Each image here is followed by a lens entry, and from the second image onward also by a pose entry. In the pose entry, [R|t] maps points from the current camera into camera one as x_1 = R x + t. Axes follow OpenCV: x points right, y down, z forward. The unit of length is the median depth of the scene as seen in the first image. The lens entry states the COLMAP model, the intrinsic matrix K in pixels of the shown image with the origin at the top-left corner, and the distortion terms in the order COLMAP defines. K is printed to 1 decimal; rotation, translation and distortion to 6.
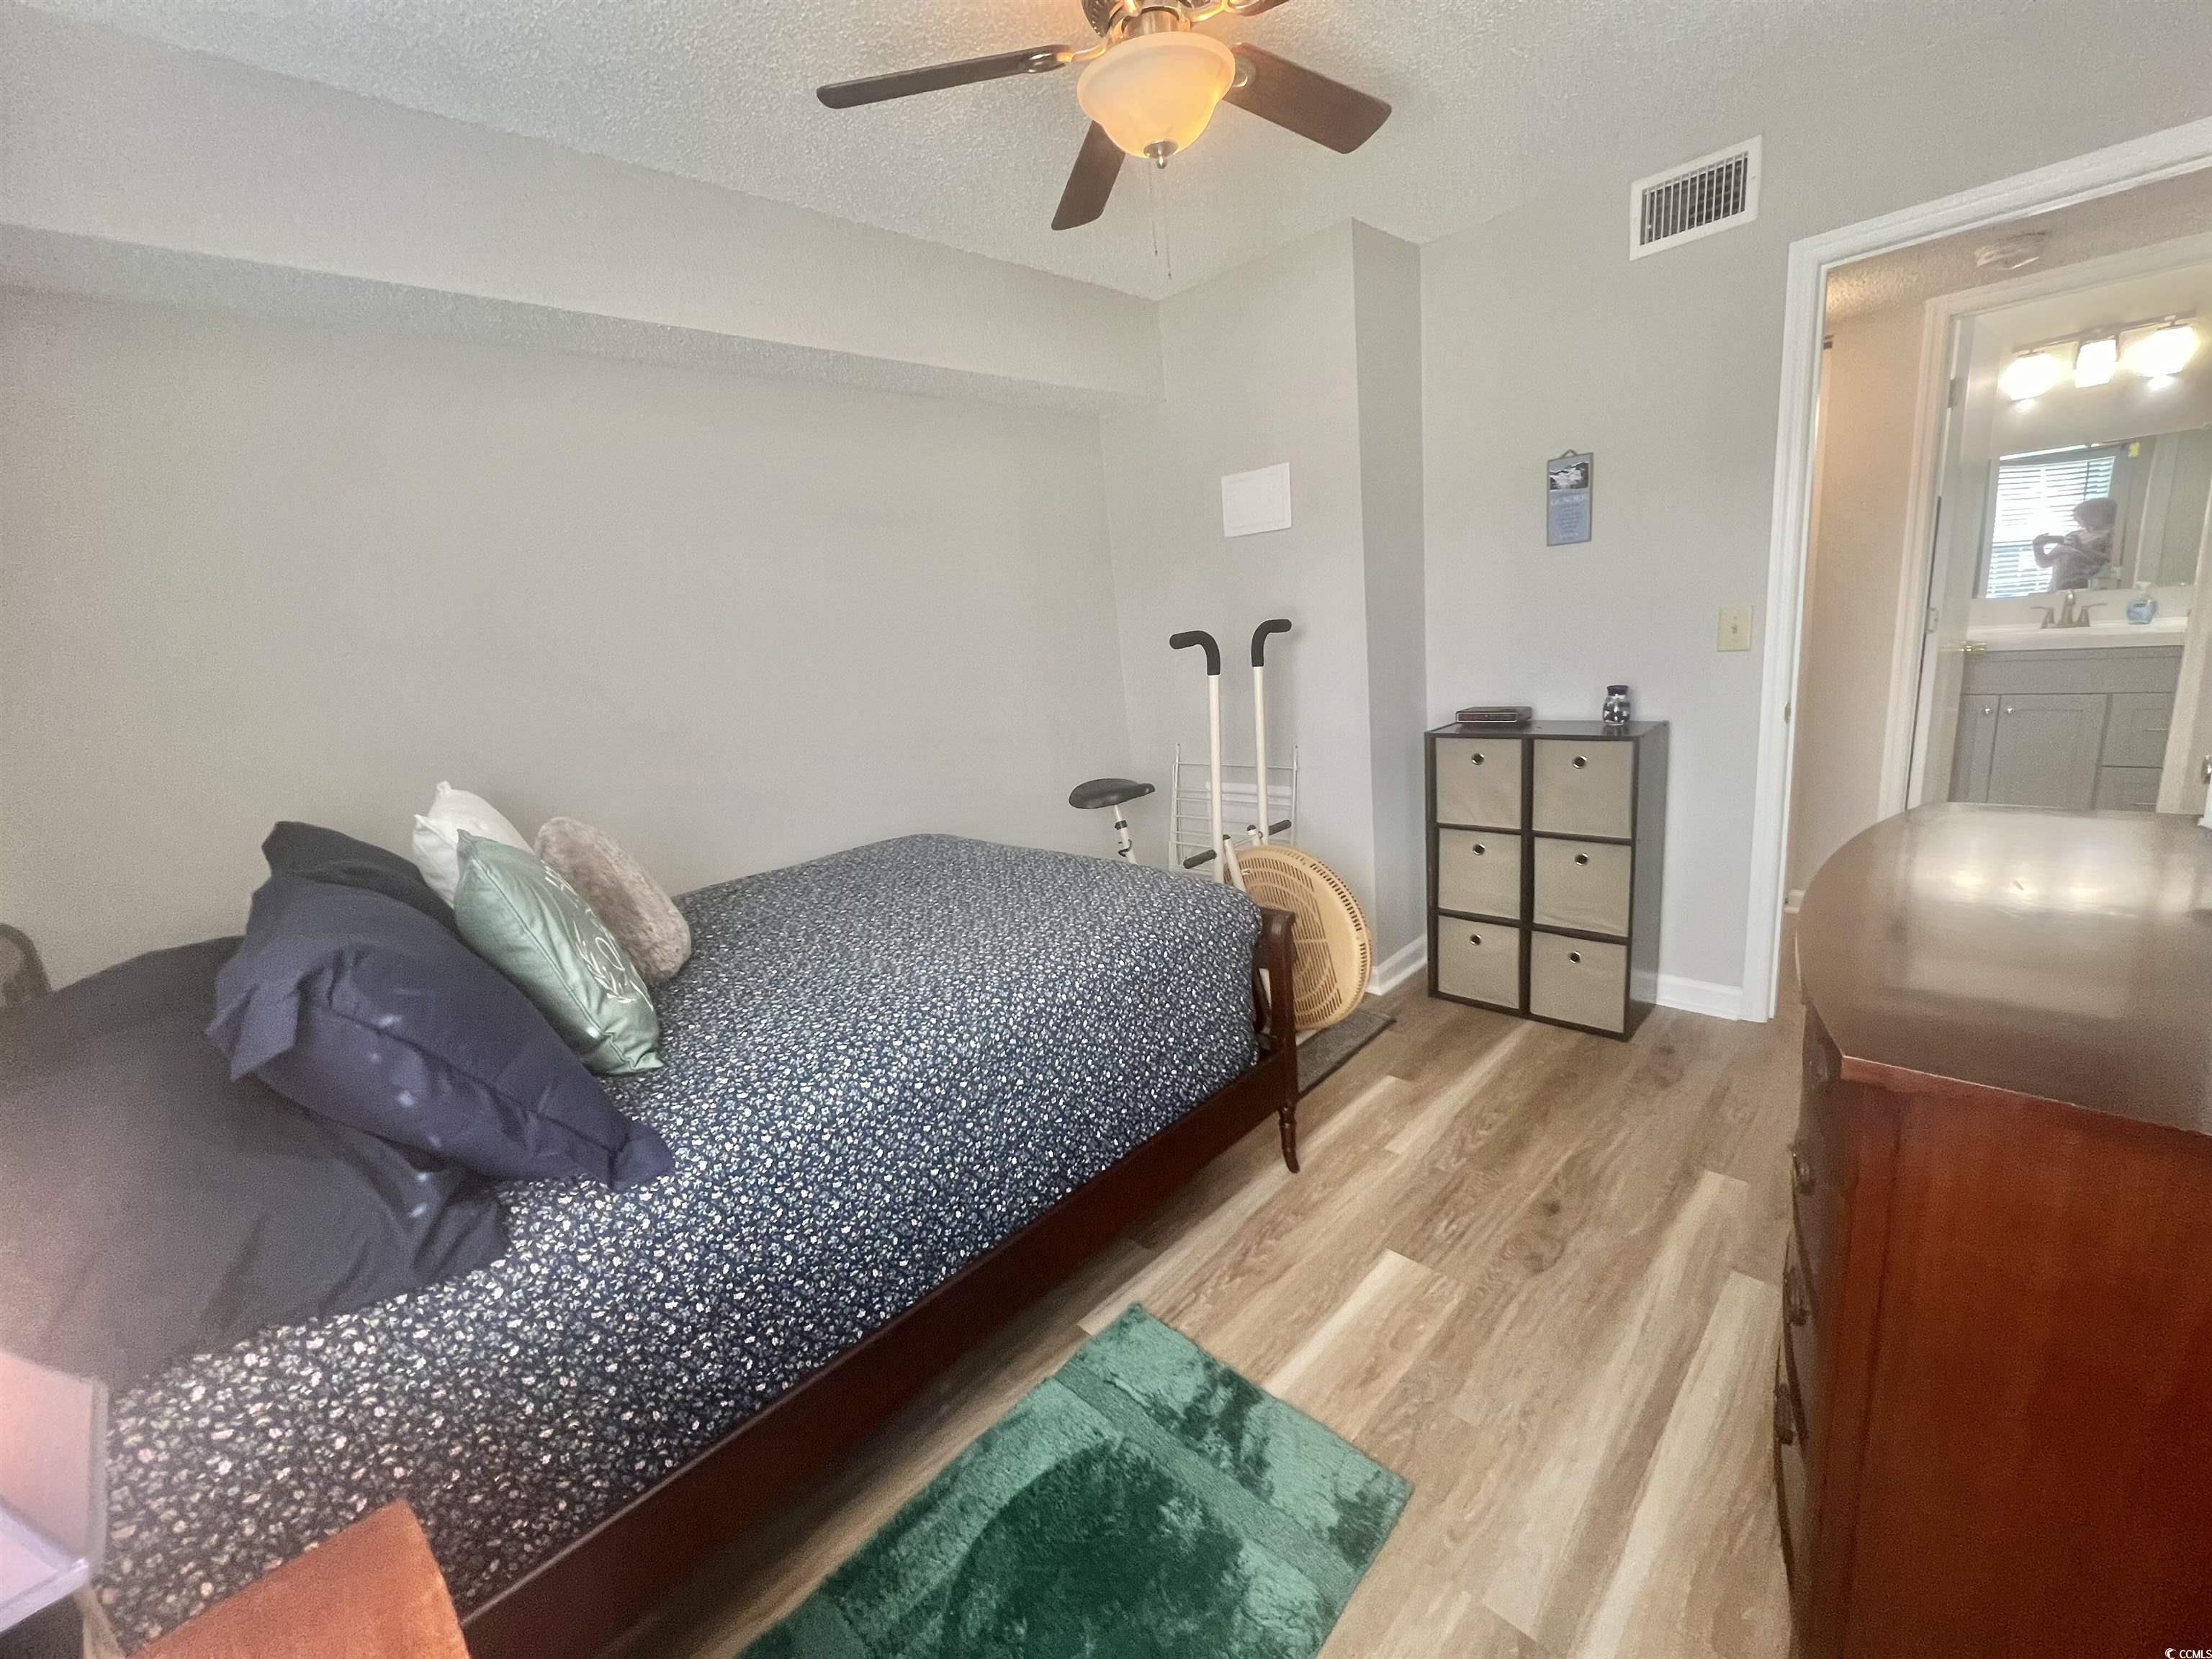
lens RADIAL K [[885.8, 0, 1108.3], [0, 885.8, 829.1], [0, 0, 1]] dist [-0.001022, 0.000238]
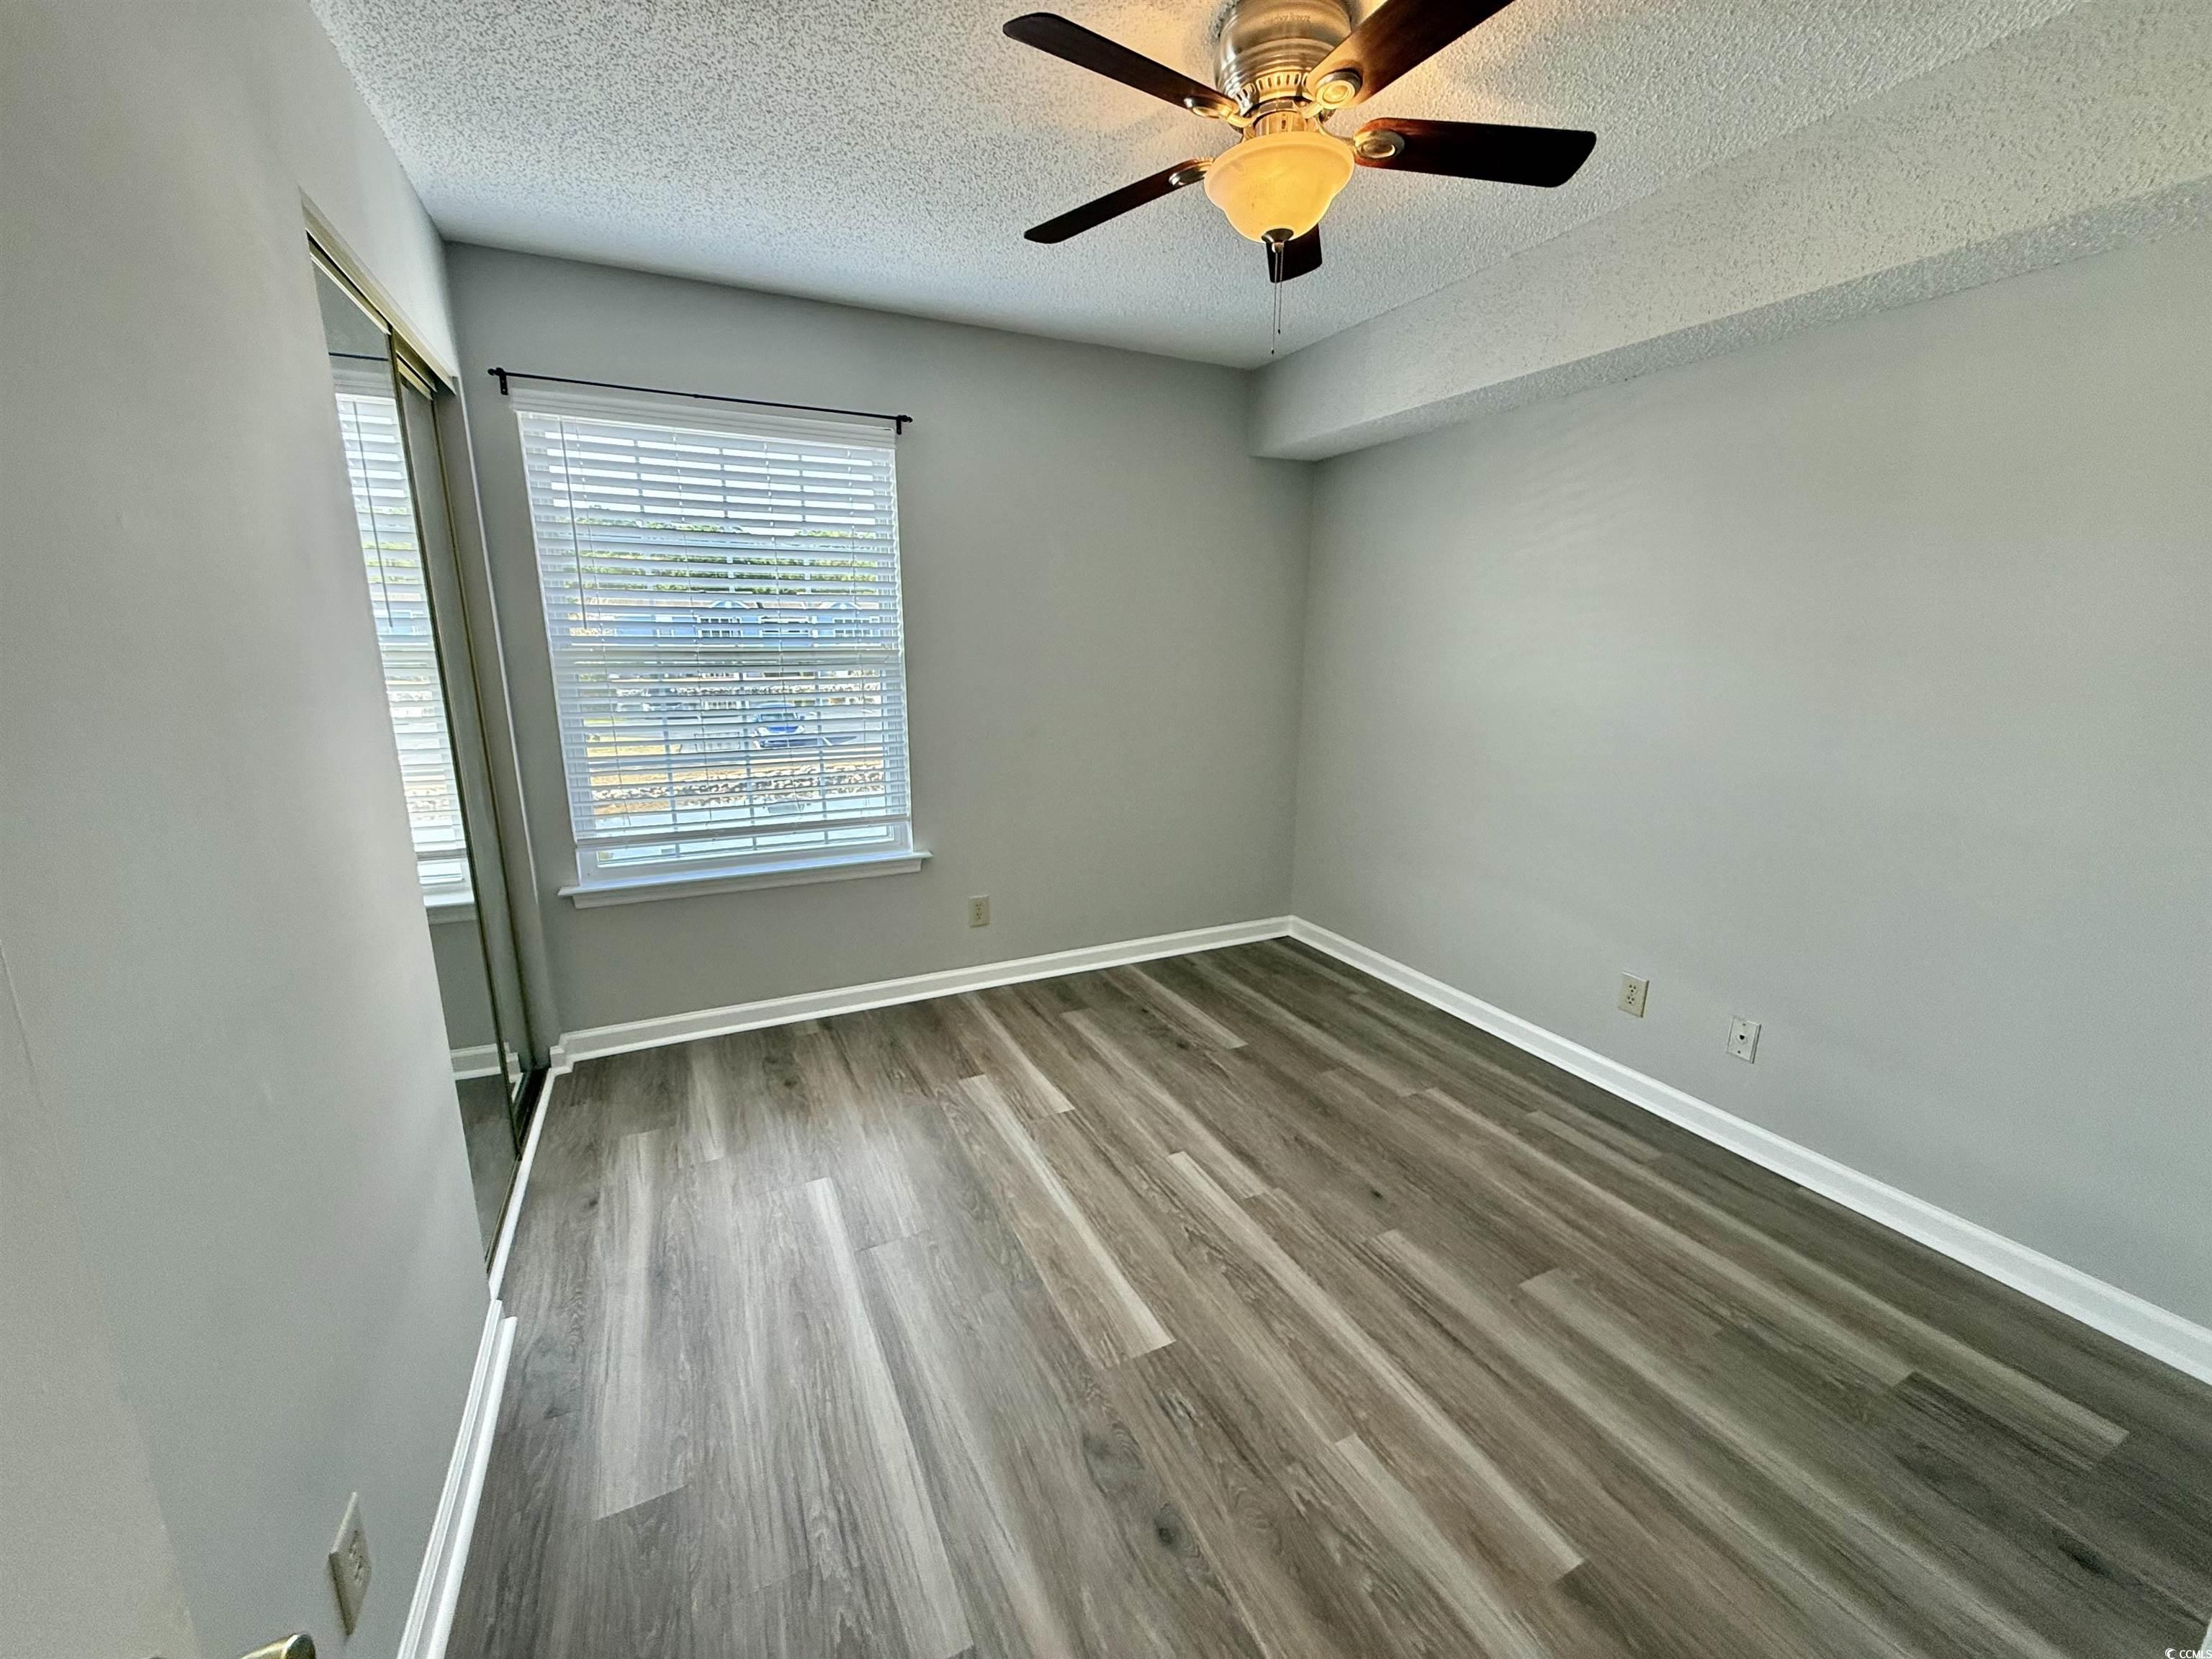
lens RADIAL K [[881.1, 0, 1100.5], [0, 881.1, 824.7], [0, 0, 1]] dist [0.000328, 0.000389]
pose [[-0.319403, 0.298018, -0.899537, 0.983640], [-0.178044, 0.913482, 0.365856, -0.356682], [0.930743, 0.277013, -0.238709, 0.946667]]
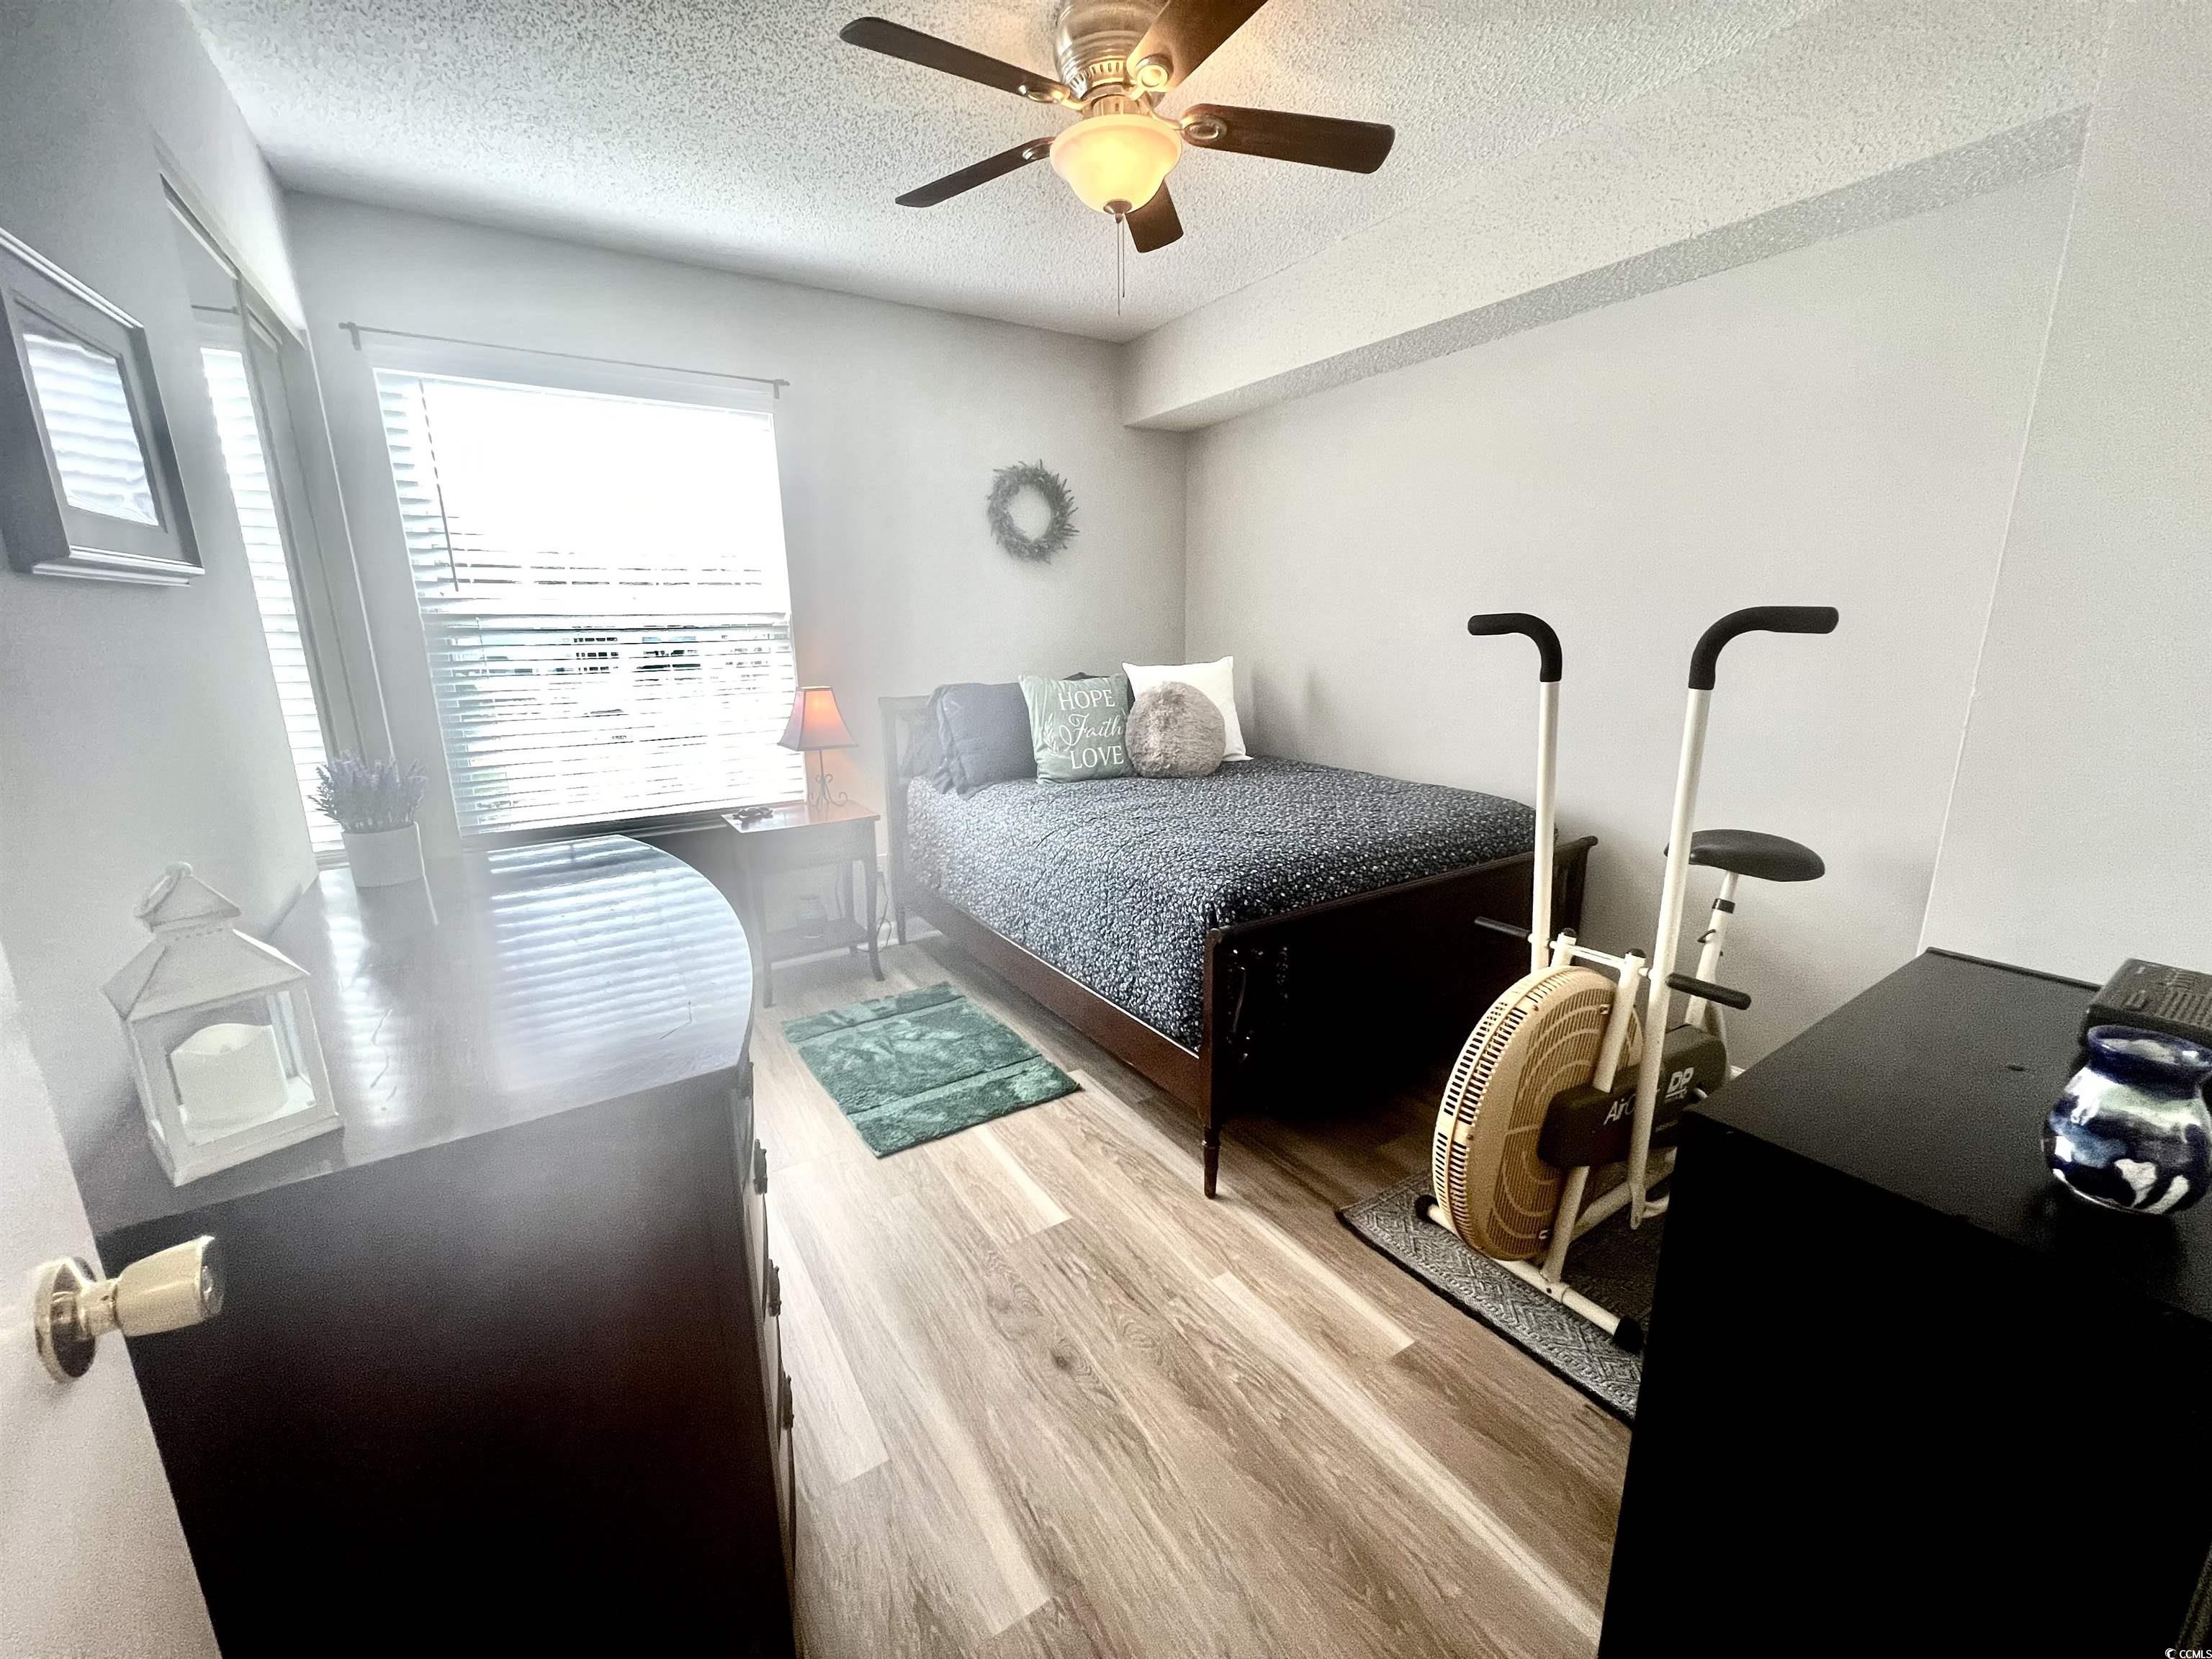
lens RADIAL K [[885.8, 0, 1108.0], [0, 885.8, 821.8], [0, 0, 1]] dist [-0.001022, 0.000238]
pose [[-0.205210, 0.316273, -0.926207, 1.080641], [-0.180106, 0.917983, 0.353369, -0.325376], [0.962003, 0.239330, -0.131417, 1.014159]]
